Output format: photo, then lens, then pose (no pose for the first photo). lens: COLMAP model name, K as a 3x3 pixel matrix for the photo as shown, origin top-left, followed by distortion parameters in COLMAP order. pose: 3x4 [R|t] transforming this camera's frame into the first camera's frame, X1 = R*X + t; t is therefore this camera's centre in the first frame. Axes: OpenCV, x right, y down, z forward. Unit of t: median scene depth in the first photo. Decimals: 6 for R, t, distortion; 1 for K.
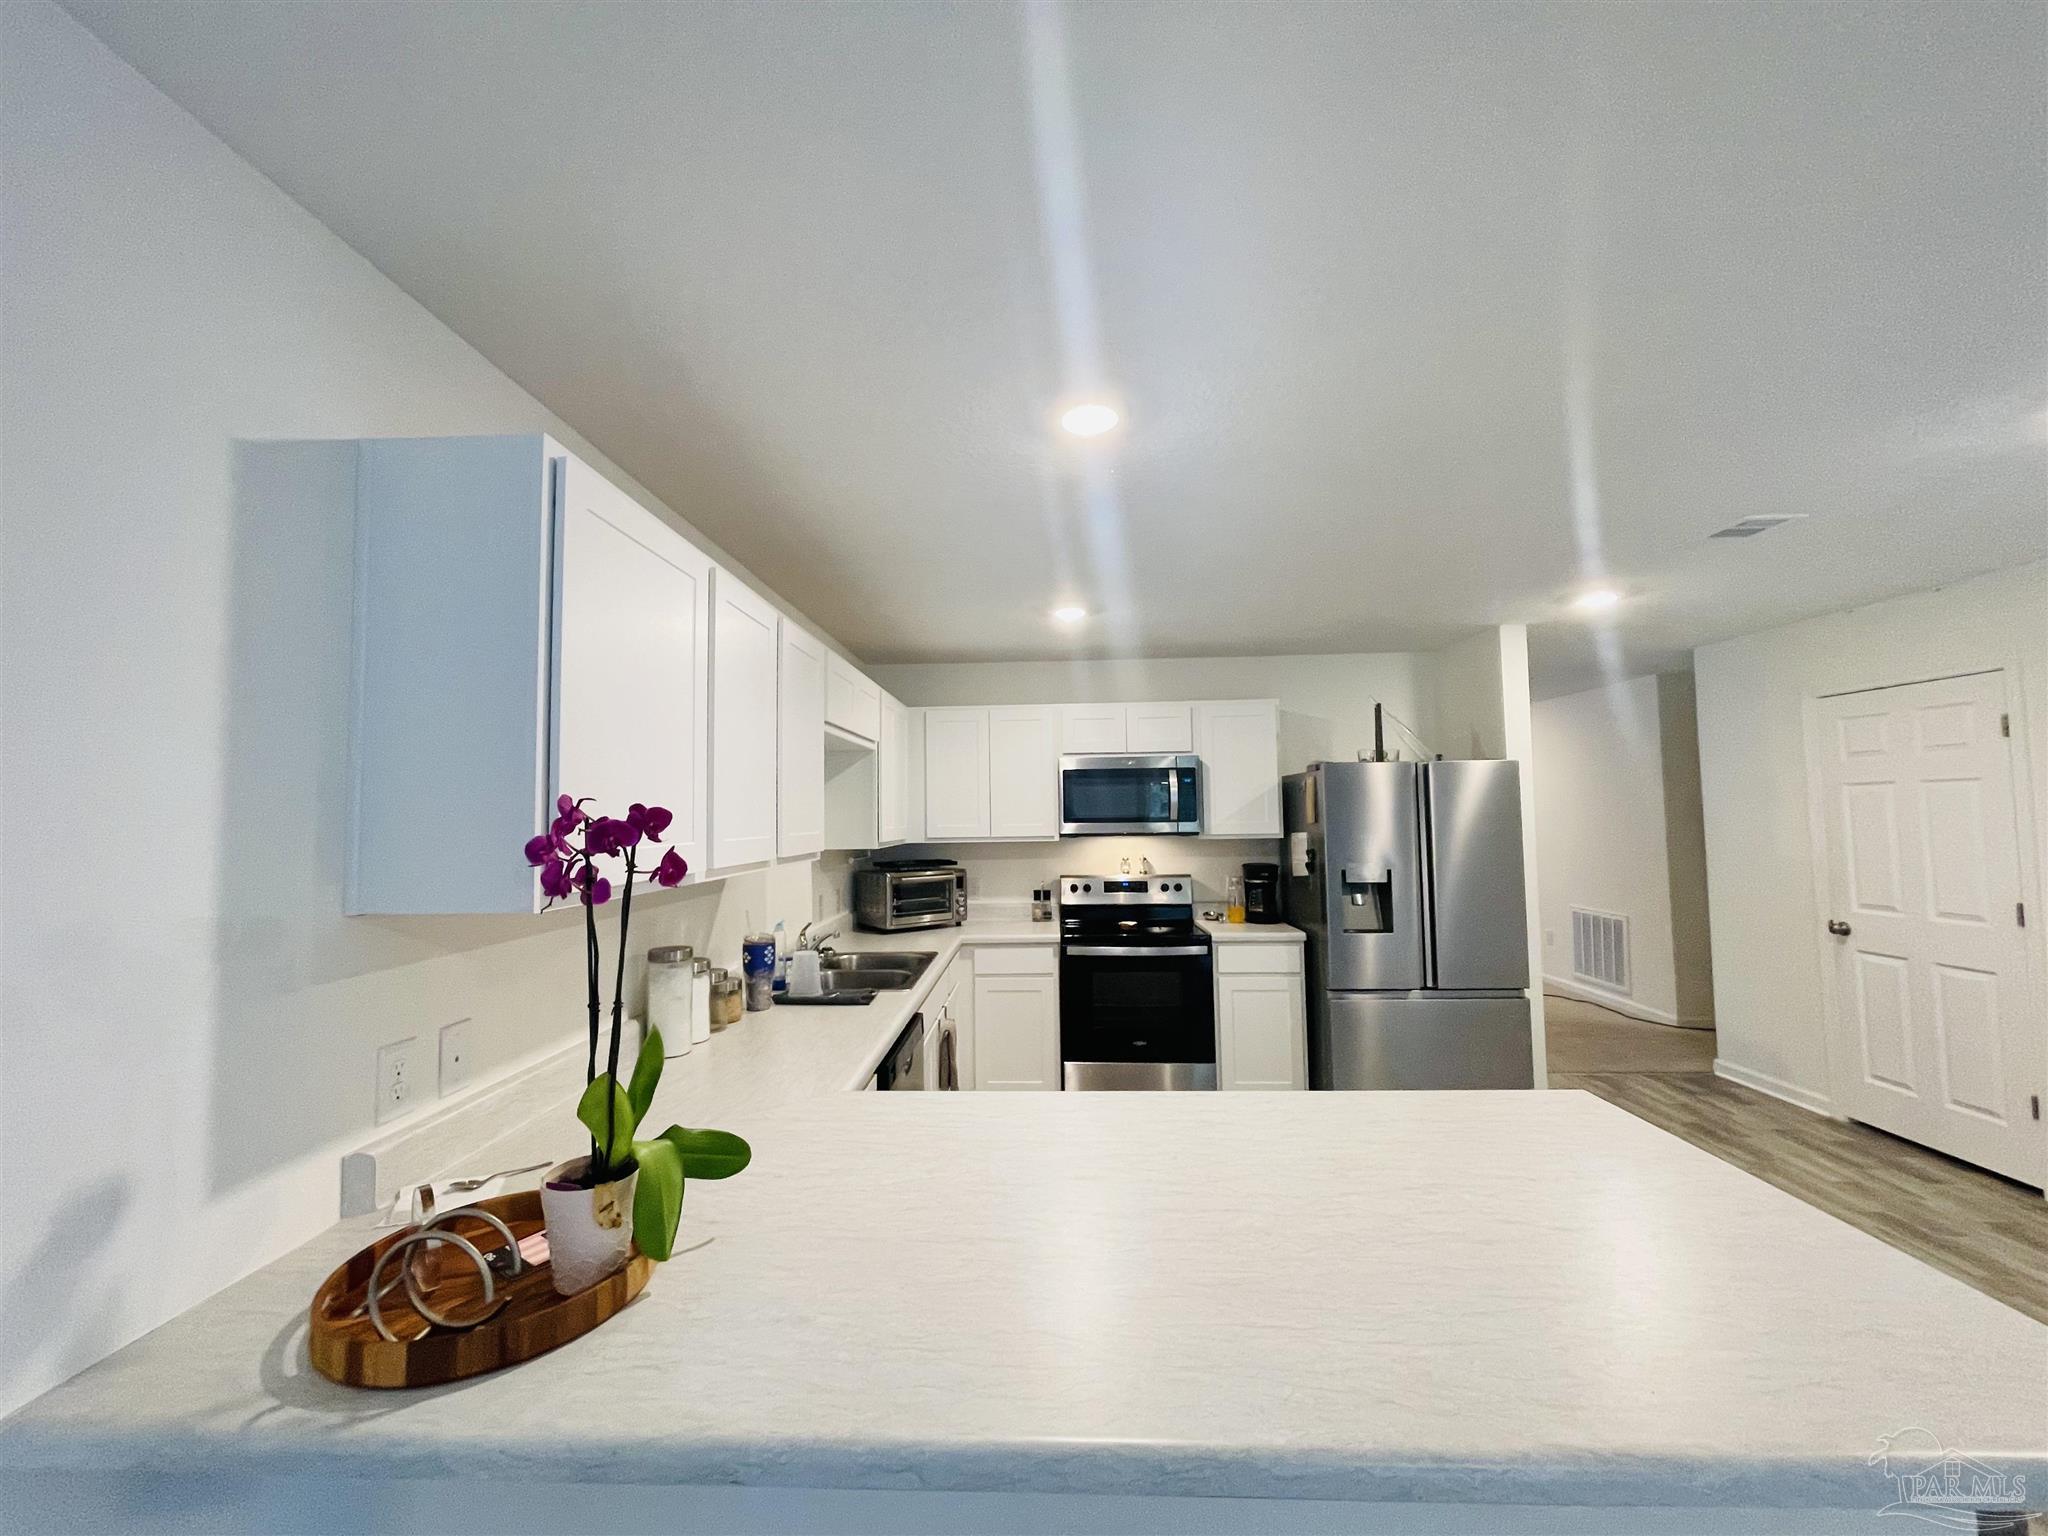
lens RADIAL K [[825.0, 0, 1021.2], [0, 825.0, 772.5], [0, 0, 1]] dist [0.000789, -0.000366]
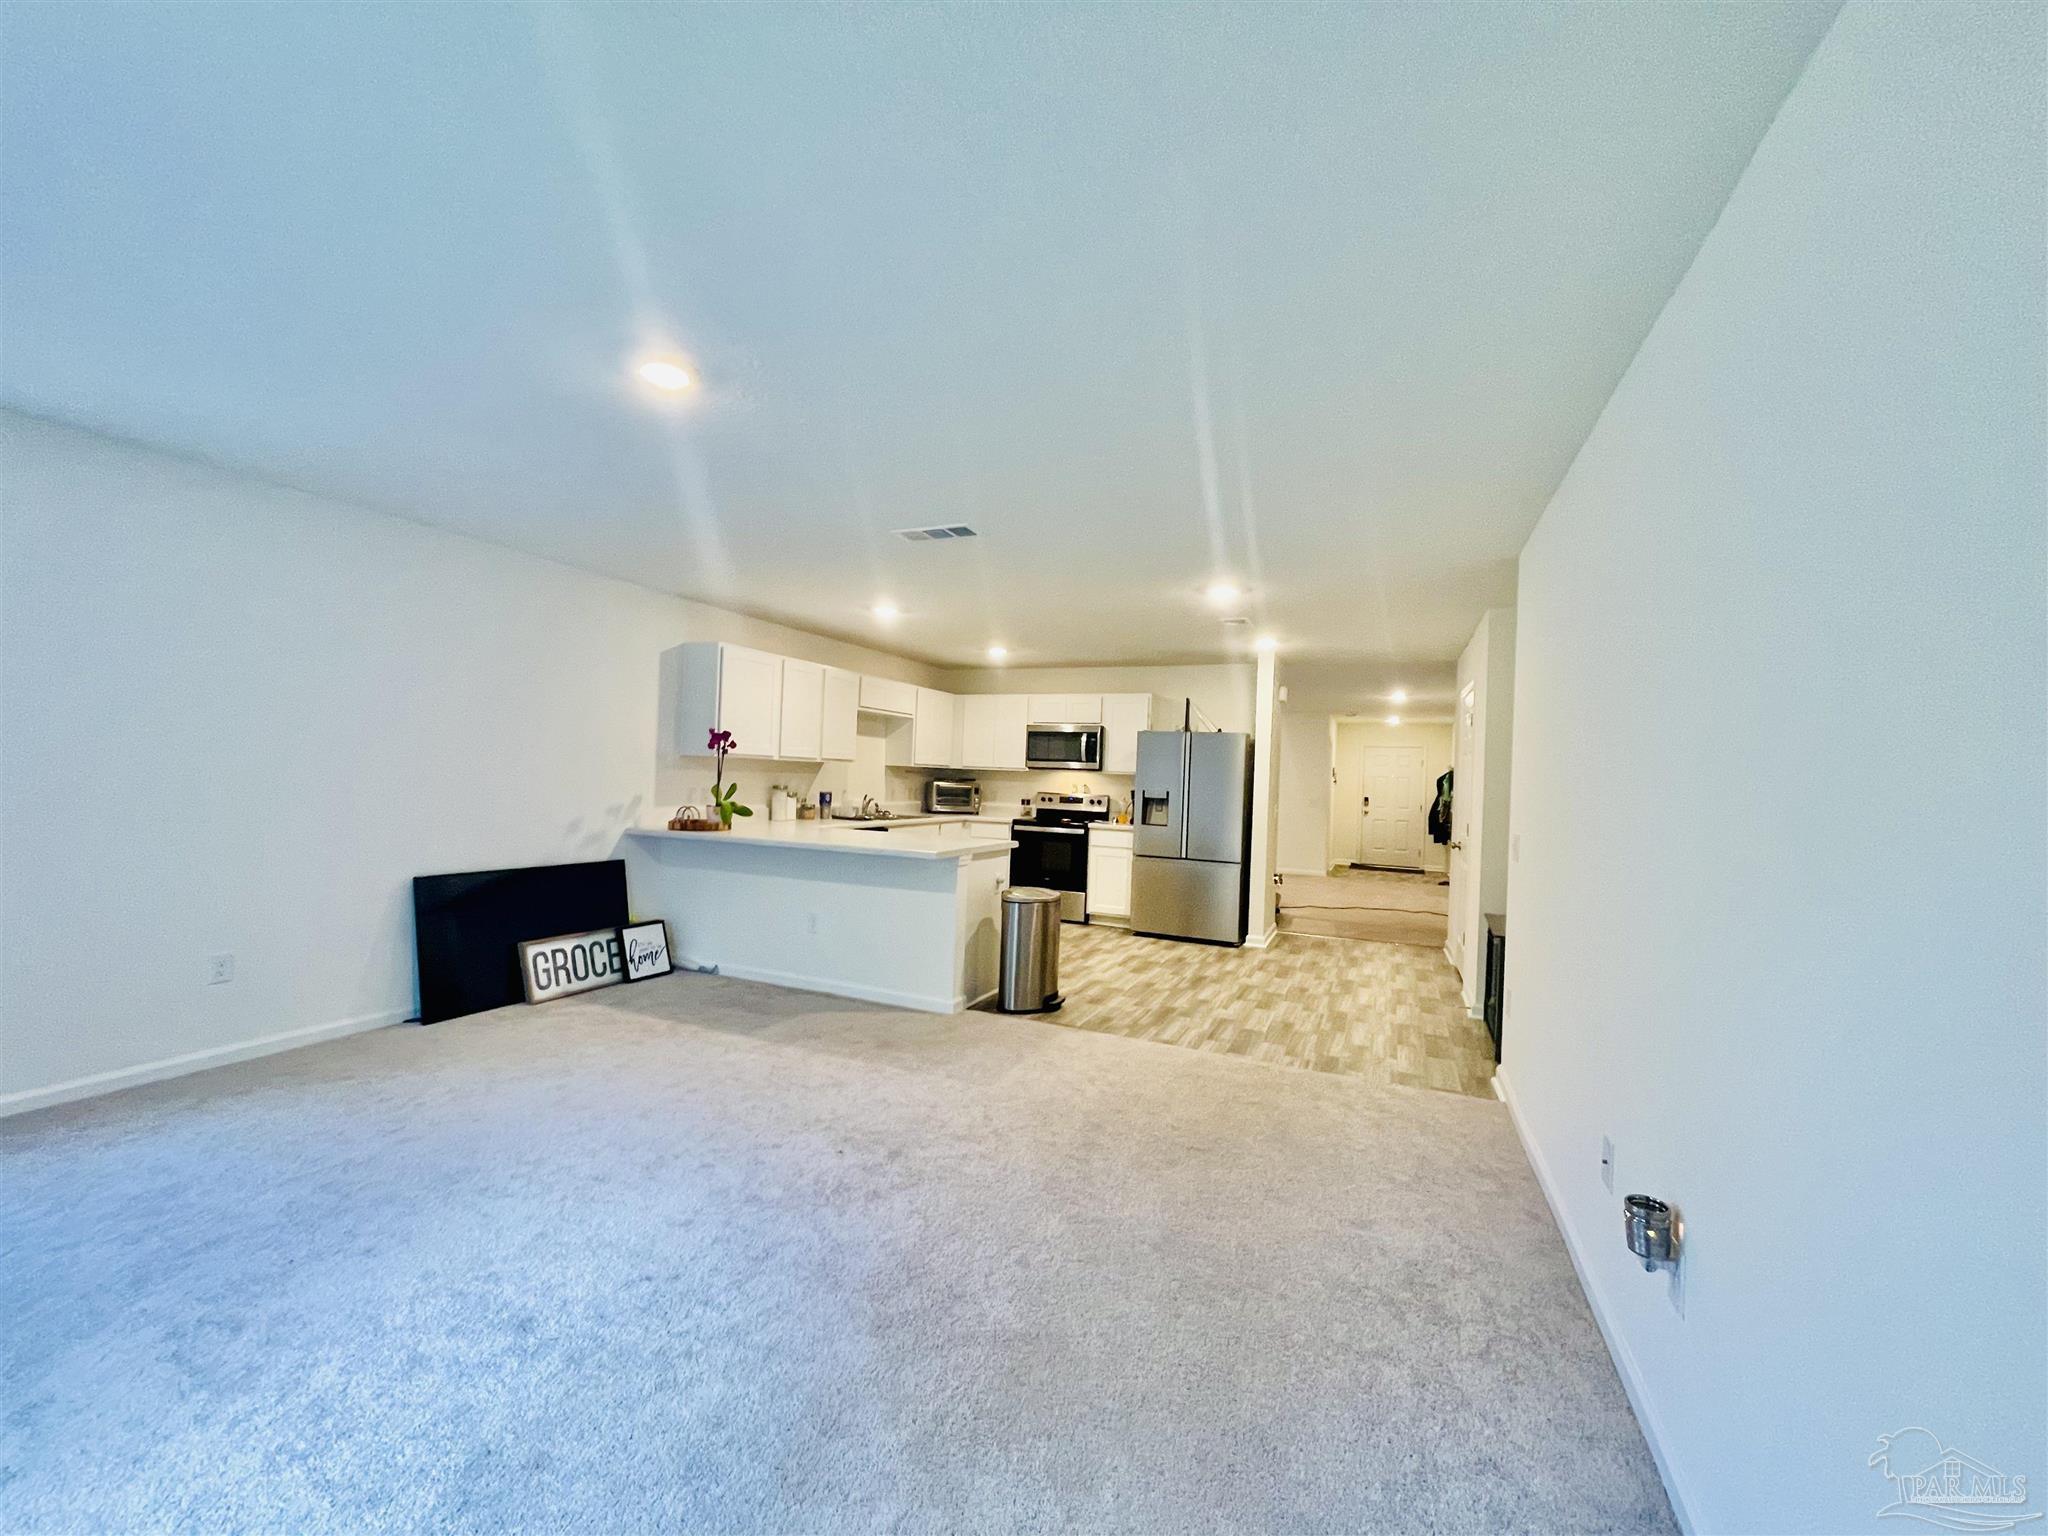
lens RADIAL K [[825.0, 0, 1018.3], [0, 825.0, 762.5], [0, 0, 1]] dist [0.000789, -0.000366]
pose [[0.929054, 0.045487, -0.367137, 0.701857], [-0.033626, 0.998687, 0.038644, -0.003147], [0.368413, -0.023557, 0.929364, -0.686492]]
